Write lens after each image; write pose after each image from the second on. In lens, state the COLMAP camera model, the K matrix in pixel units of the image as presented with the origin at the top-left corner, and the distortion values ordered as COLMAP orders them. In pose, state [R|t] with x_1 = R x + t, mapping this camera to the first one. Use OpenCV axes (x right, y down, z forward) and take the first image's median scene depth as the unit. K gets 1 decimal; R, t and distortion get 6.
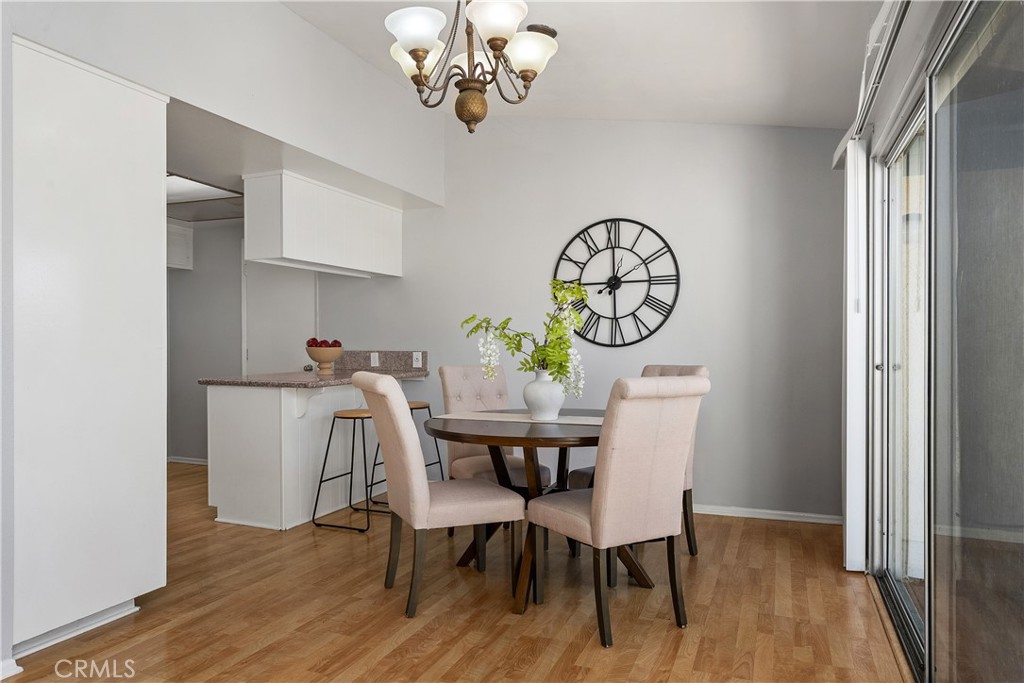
lens RADIAL K [[651.6, 0, 511.6], [0, 651.6, 348.7], [0, 0, 1]] dist [-0.009331, 0.011320]
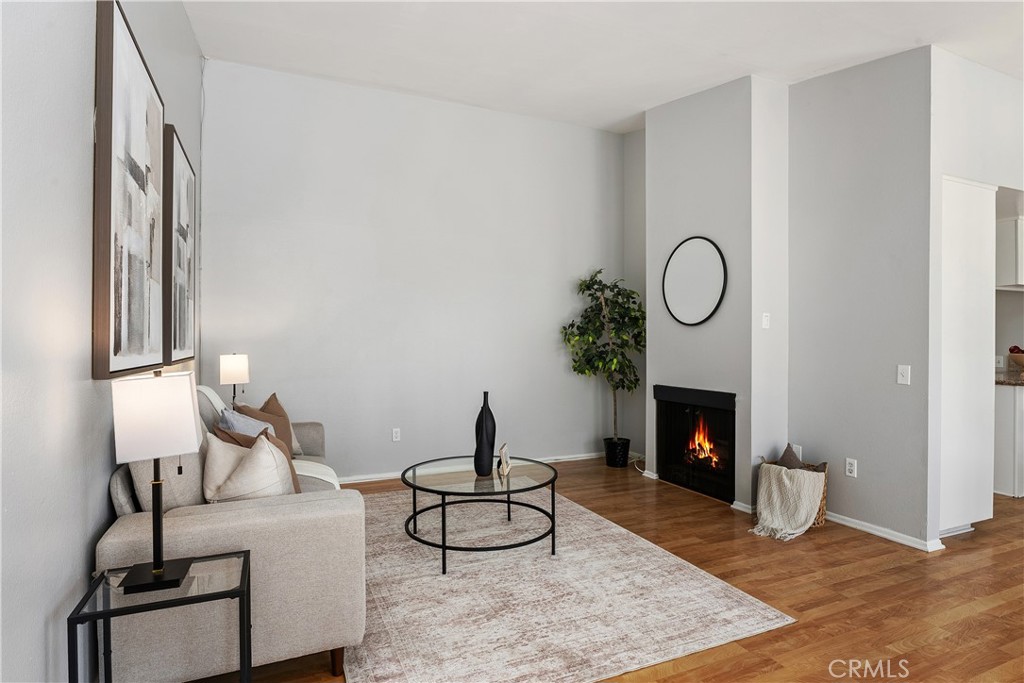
lens RADIAL K [[551.7, 0, 507.1], [0, 551.7, 340.9], [0, 0, 1]] dist [-0.012599, -0.000571]
pose [[0.734939, 0.003584, -0.678123, -0.329299], [-0.007696, 0.999966, -0.003056, -0.016339], [0.678089, 0.007465, 0.734942, -0.430531]]
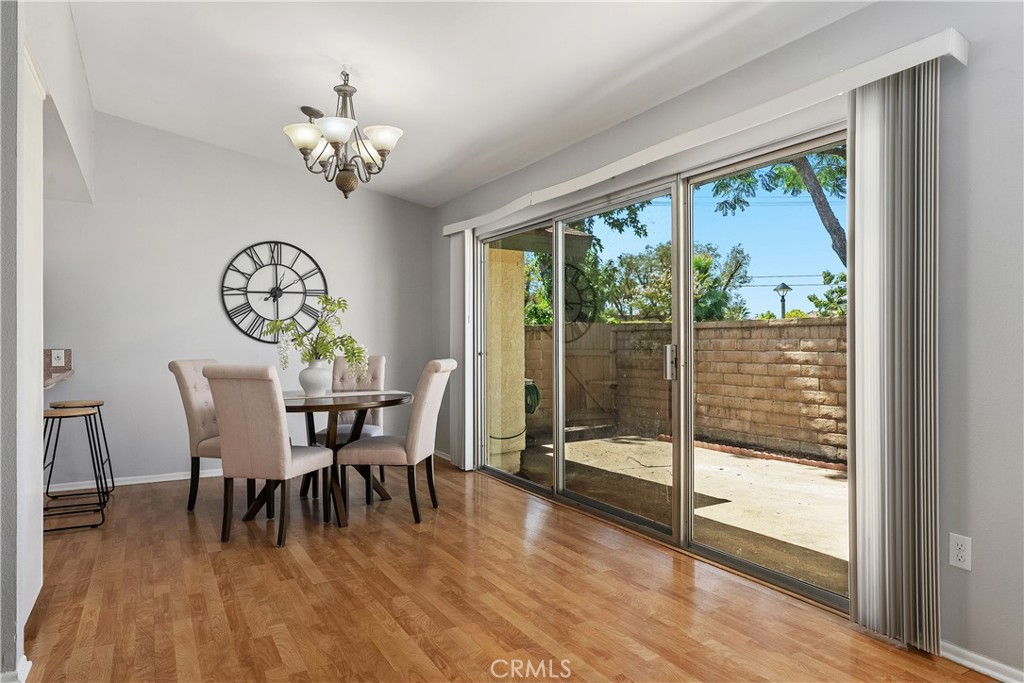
lens RADIAL K [[651.6, 0, 509.0], [0, 651.6, 336.8], [0, 0, 1]] dist [-0.009331, 0.011320]
pose [[0.603077, 0.006529, 0.797656, -0.584837], [0.007226, 0.999881, -0.013648, 0.003785], [-0.797650, 0.013995, 0.602958, -0.107871]]
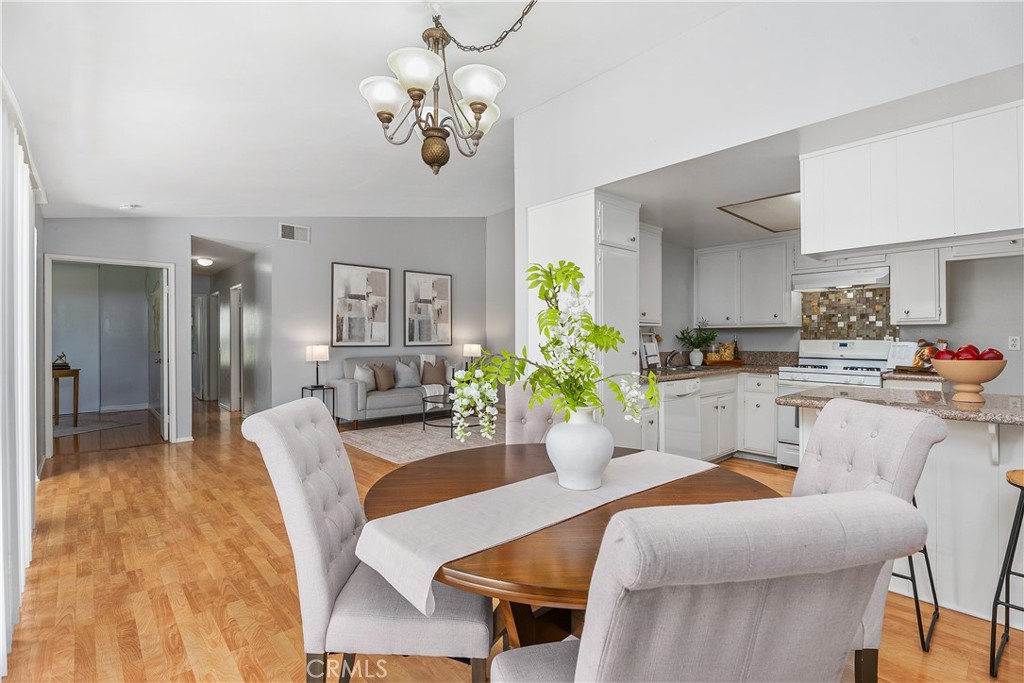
lens RADIAL K [[469.6, 0, 491.4], [0, 469.6, 343.5], [0, 0, 1]] dist [-0.005634, -0.003086]
pose [[-0.445544, 0.009063, -0.895214, 0.361958], [-0.005165, 0.999906, 0.012694, -0.022370], [0.895245, 0.010279, -0.445455, 0.832980]]
